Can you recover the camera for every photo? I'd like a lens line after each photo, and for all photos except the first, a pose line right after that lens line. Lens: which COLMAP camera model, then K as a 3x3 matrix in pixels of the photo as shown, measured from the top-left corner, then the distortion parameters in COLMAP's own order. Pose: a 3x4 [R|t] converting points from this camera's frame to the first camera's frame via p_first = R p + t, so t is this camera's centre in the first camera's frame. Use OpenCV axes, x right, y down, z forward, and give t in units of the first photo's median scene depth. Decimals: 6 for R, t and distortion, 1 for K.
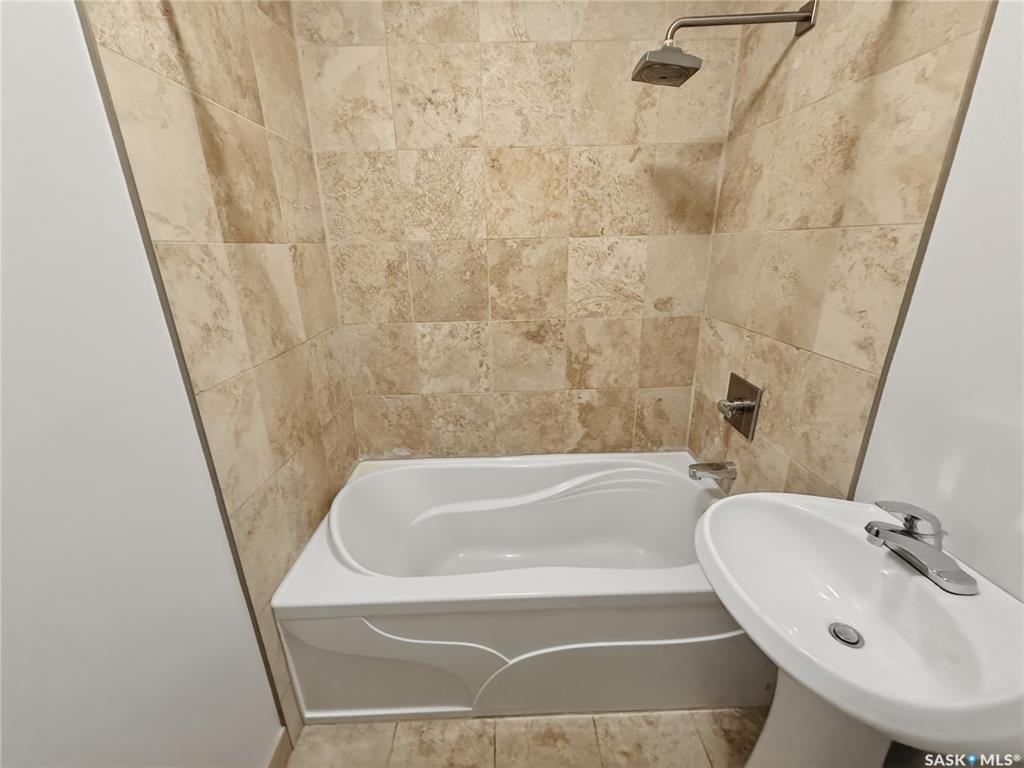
lens RADIAL K [[412.7, 0, 508.8], [0, 412.7, 383.5], [0, 0, 1]] dist [0.001042, 0.000057]
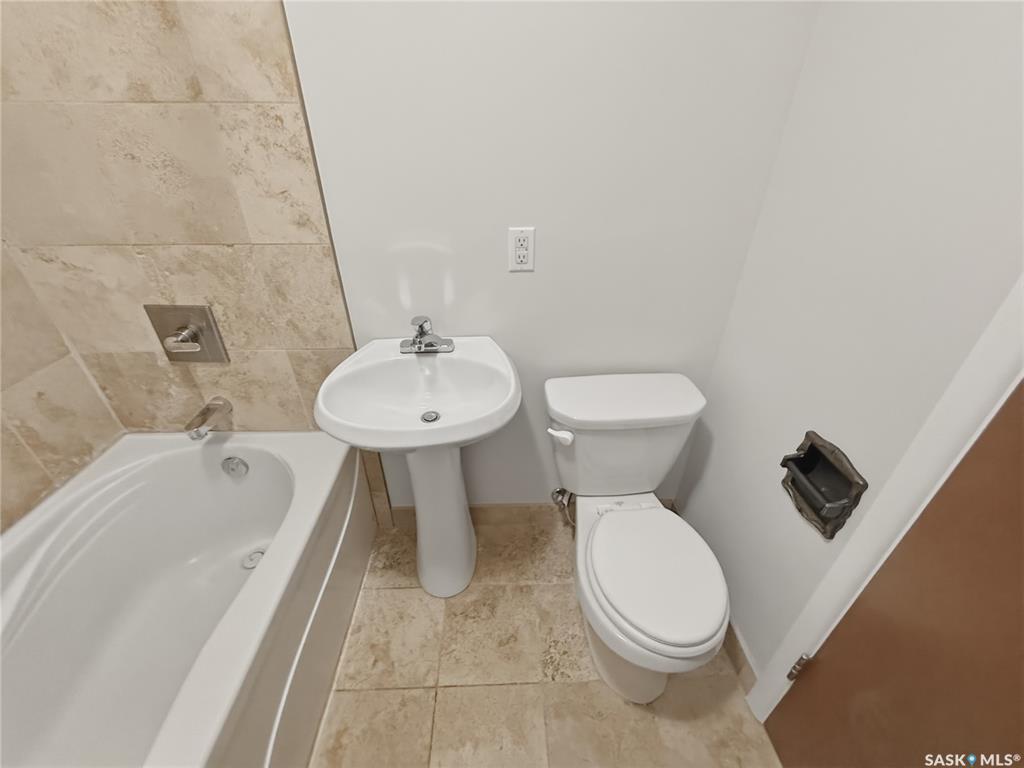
lens RADIAL K [[412.7, 0, 508.8], [0, 412.7, 383.5], [0, 0, 1]] dist [0.001042, 0.000057]
pose [[-0.013149, -0.499161, 0.866410, -0.254957], [0.320180, 0.818760, 0.476567, -0.064098], [-0.947265, 0.283674, 0.149056, 0.300797]]
